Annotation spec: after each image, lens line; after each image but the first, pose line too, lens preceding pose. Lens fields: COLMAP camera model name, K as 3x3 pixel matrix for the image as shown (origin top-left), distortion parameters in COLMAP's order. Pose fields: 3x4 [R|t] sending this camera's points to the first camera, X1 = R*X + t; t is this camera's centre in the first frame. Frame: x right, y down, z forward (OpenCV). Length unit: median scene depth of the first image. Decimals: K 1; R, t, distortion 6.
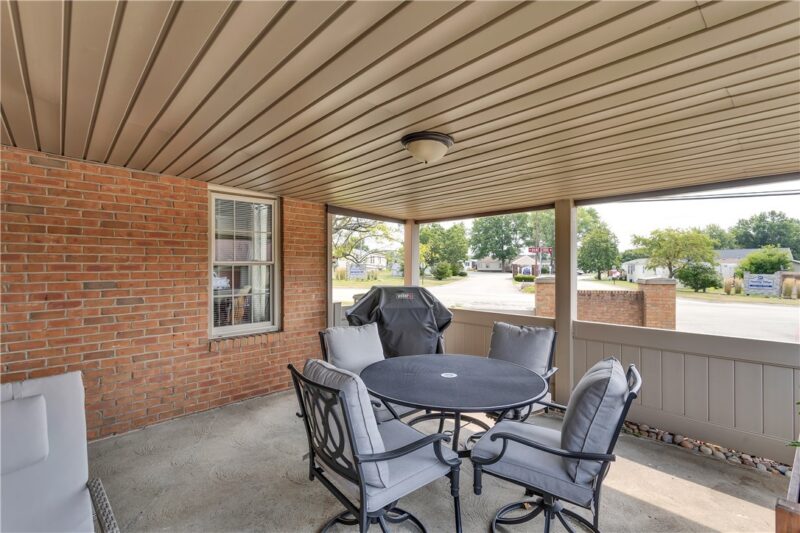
lens RADIAL K [[354.2, 0, 400.0], [0, 354.2, 266.5], [0, 0, 1]] dist [-0.000664, 0.000315]
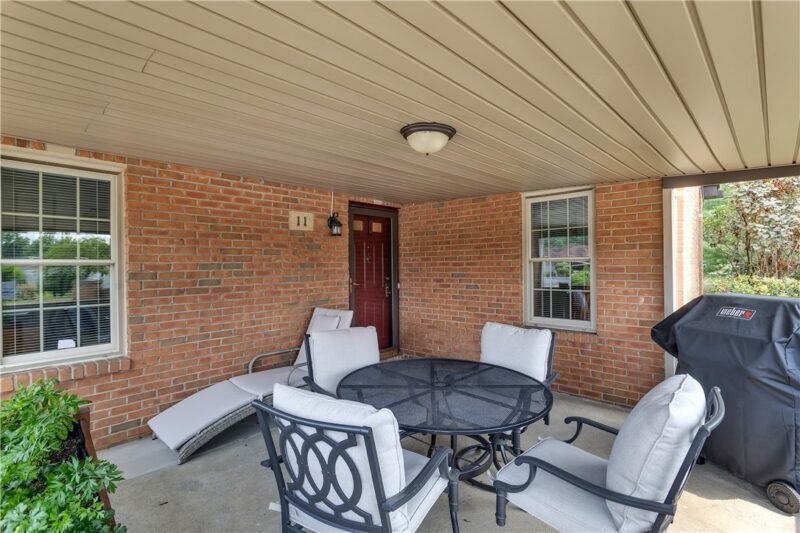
lens RADIAL K [[354.2, 0, 400.0], [0, 354.2, 266.5], [0, 0, 1]] dist [-0.000664, 0.000315]
pose [[0.098776, 0.002640, -0.995106, 0.640472], [0.006719, 0.999972, 0.003320, 0.005804], [0.995087, -0.007014, 0.098755, 0.522576]]
